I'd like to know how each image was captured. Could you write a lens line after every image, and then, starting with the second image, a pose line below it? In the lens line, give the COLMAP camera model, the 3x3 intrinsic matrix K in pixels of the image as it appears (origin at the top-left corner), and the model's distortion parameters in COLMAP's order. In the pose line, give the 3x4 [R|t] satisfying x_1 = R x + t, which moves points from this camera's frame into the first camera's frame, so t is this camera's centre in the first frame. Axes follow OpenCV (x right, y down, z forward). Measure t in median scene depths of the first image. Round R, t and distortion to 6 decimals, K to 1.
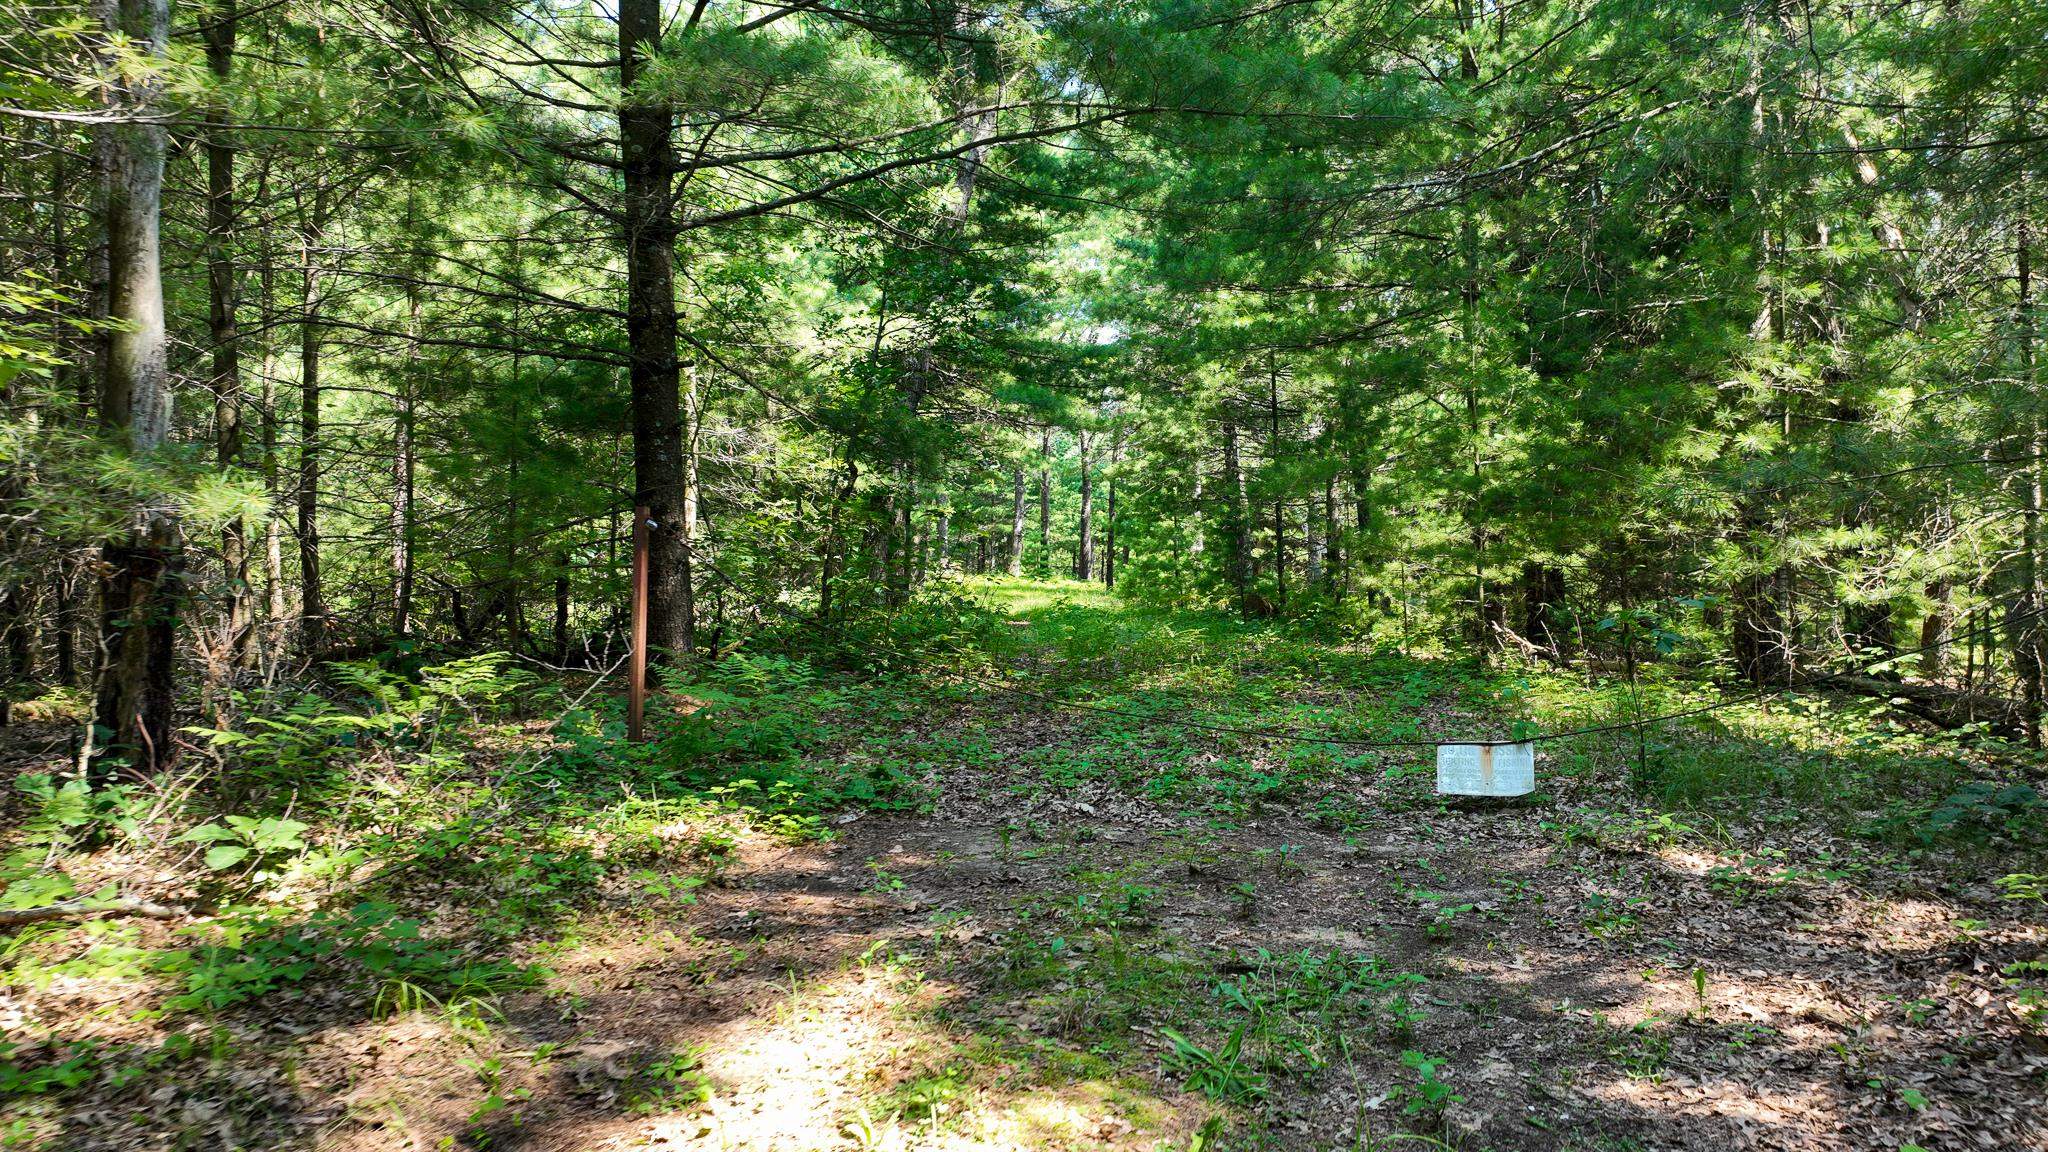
lens RADIAL K [[1412.4, 0, 1020.2], [0, 1412.4, 573.2], [0, 0, 1]] dist [0.008185, -0.000198]
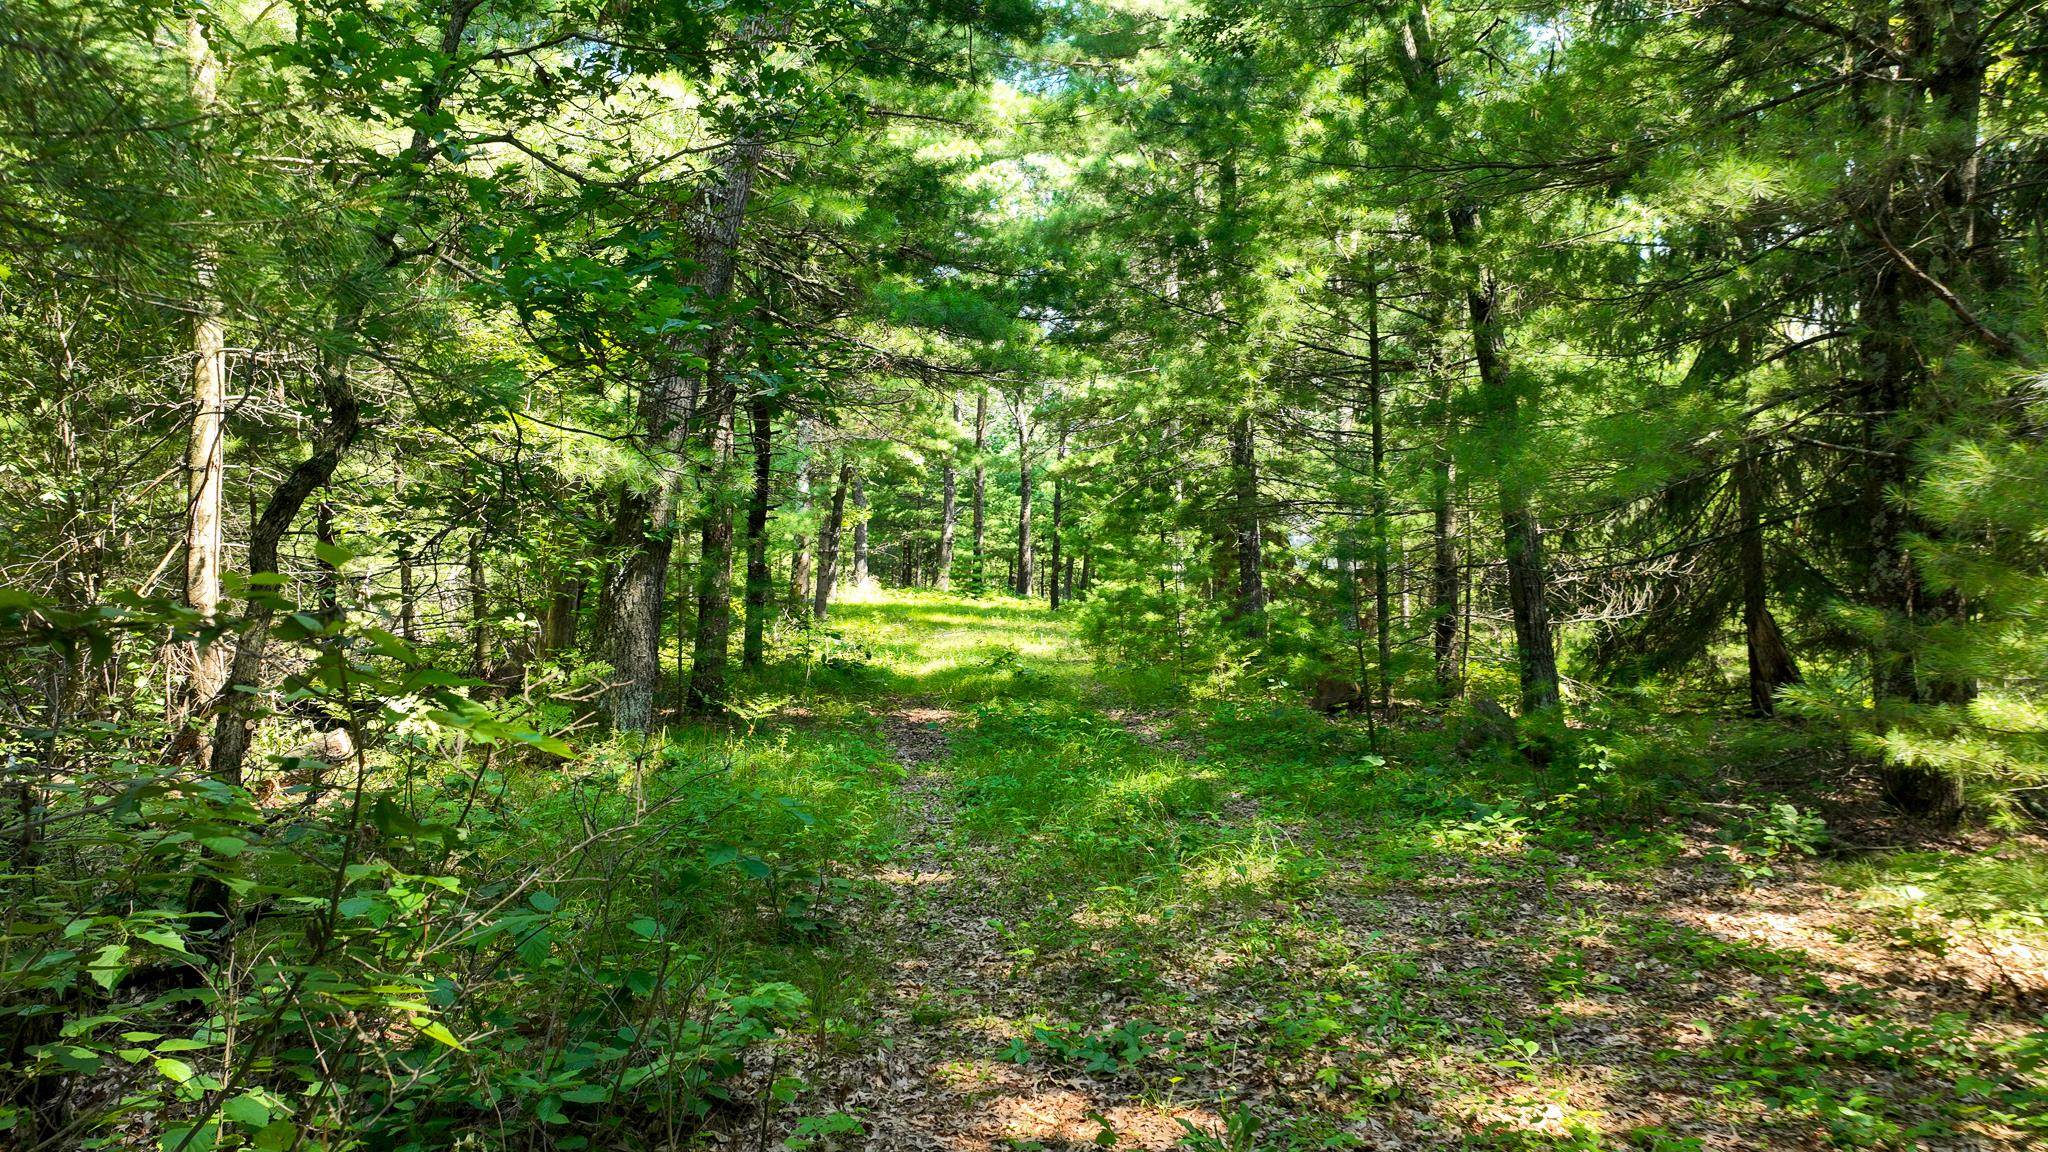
lens RADIAL K [[1412.4, 0, 1034.2], [0, 1412.4, 580.1], [0, 0, 1]] dist [0.008185, -0.000198]
pose [[0.998396, 0.002356, 0.056574, 0.002965], [-0.002524, 0.999993, 0.002904, -0.007070], [-0.056567, -0.003042, 0.998394, 0.136648]]
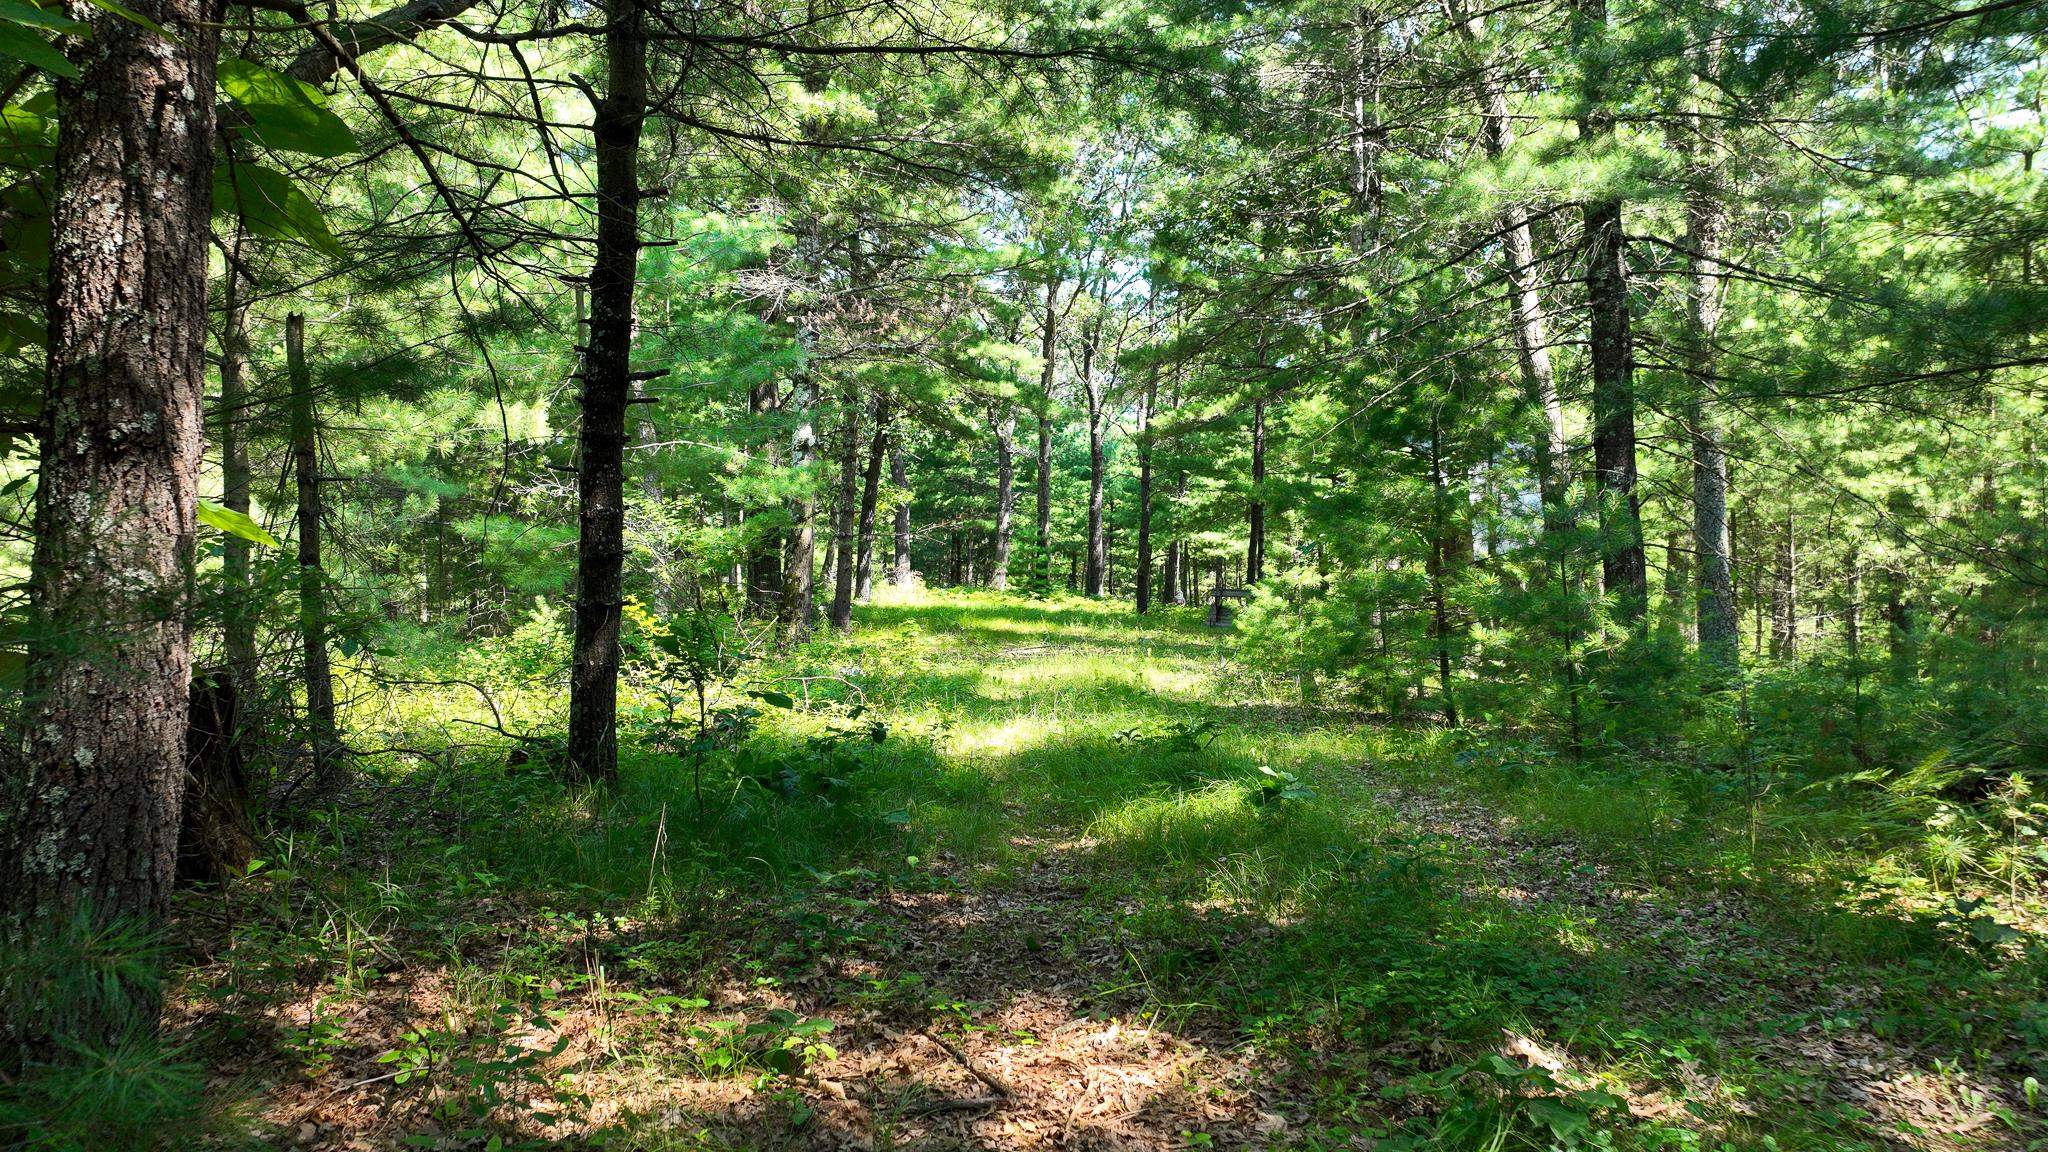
lens RADIAL K [[1412.4, 0, 1021.1], [0, 1412.4, 571.5], [0, 0, 1]] dist [0.008185, -0.000198]
pose [[0.999902, 0.001112, 0.013948, -0.003041], [-0.001053, 0.999991, -0.004218, -0.004425], [-0.013953, 0.004203, 0.999894, 0.283310]]
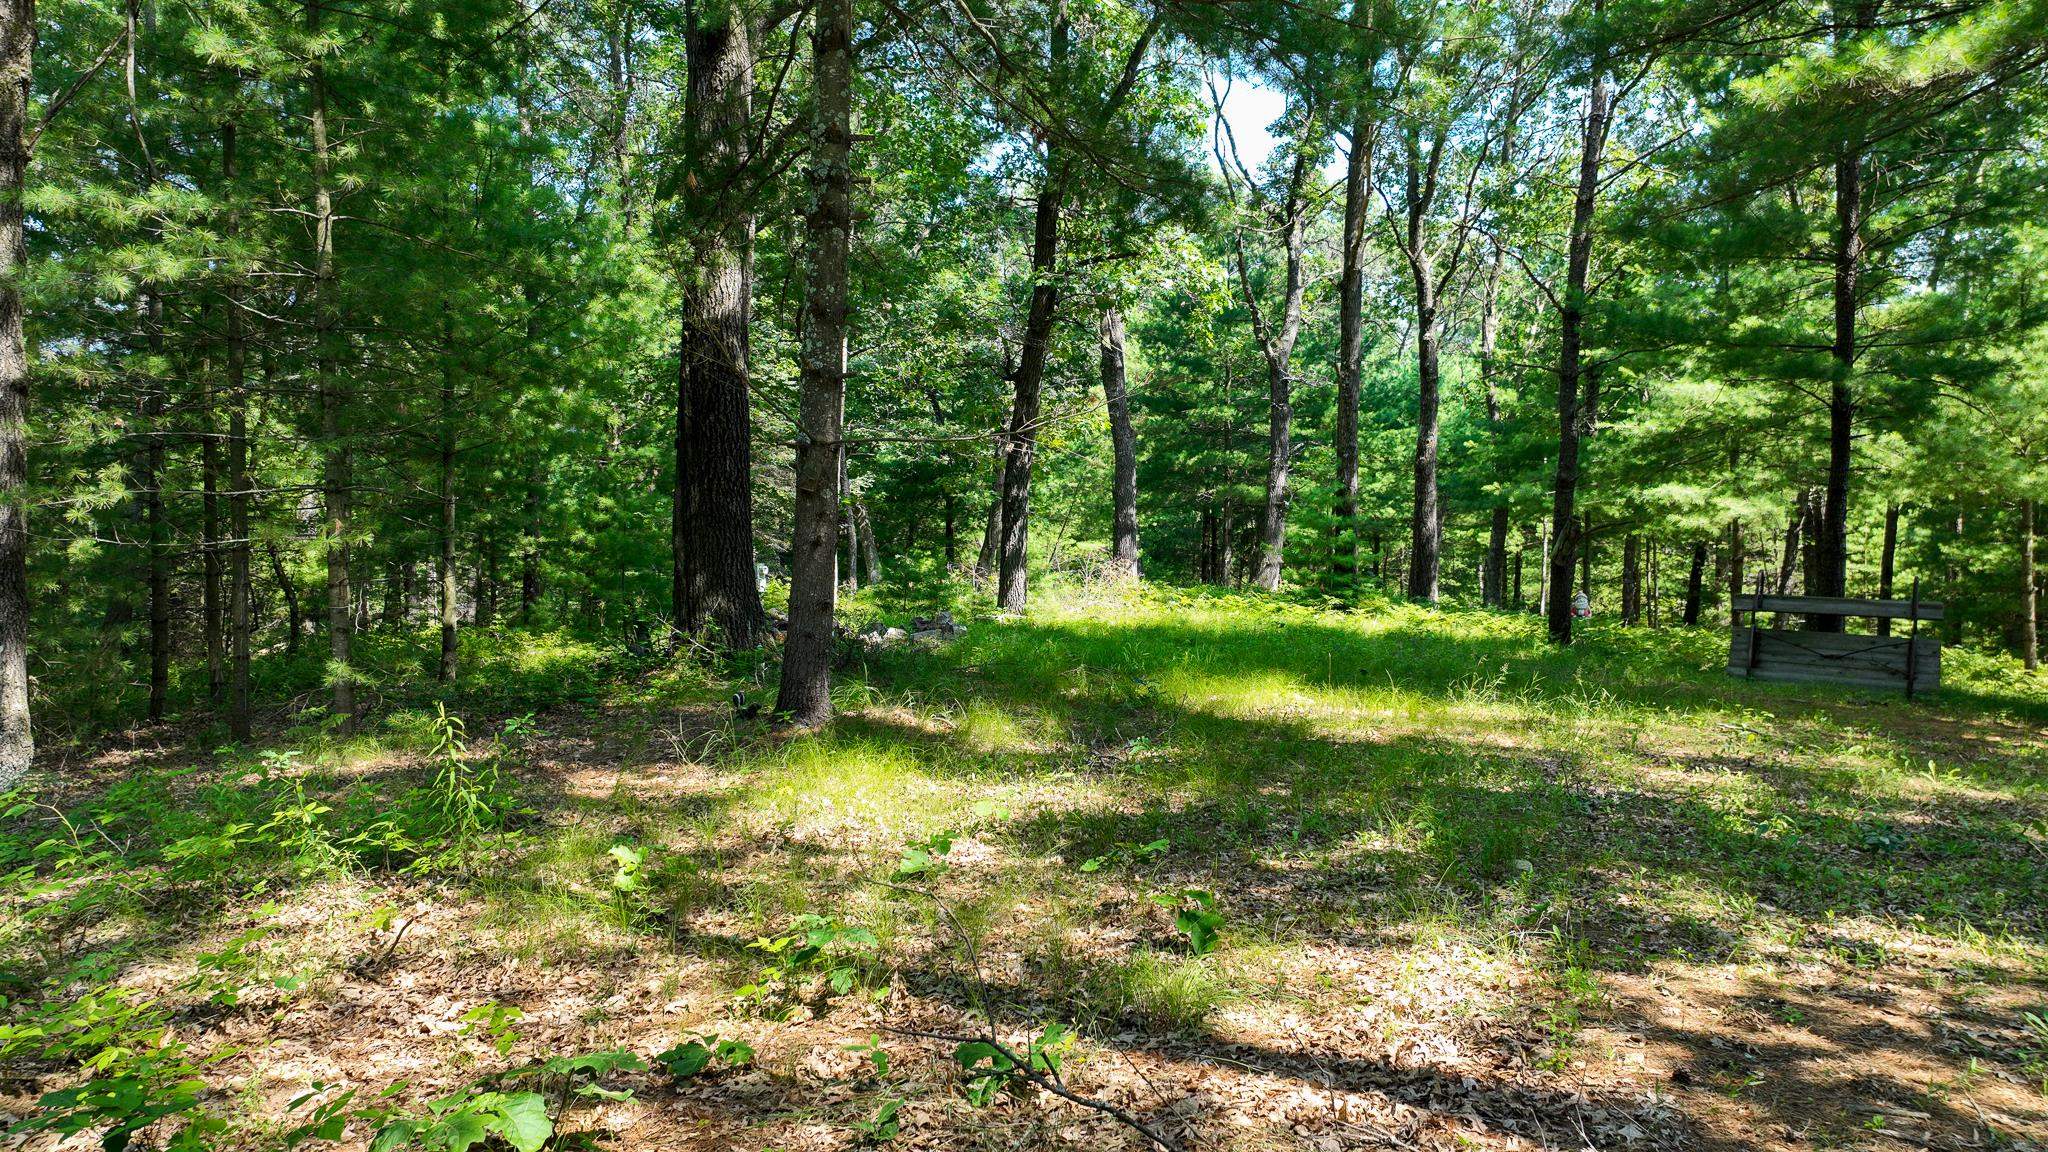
lens RADIAL K [[1412.4, 0, 1021.6], [0, 1412.4, 573.4], [0, 0, 1]] dist [0.008185, -0.000198]
pose [[0.984427, 0.005169, -0.175717, -0.002800], [-0.004846, 0.999986, 0.002268, -0.003975], [0.175726, -0.001381, 0.984438, 0.559593]]
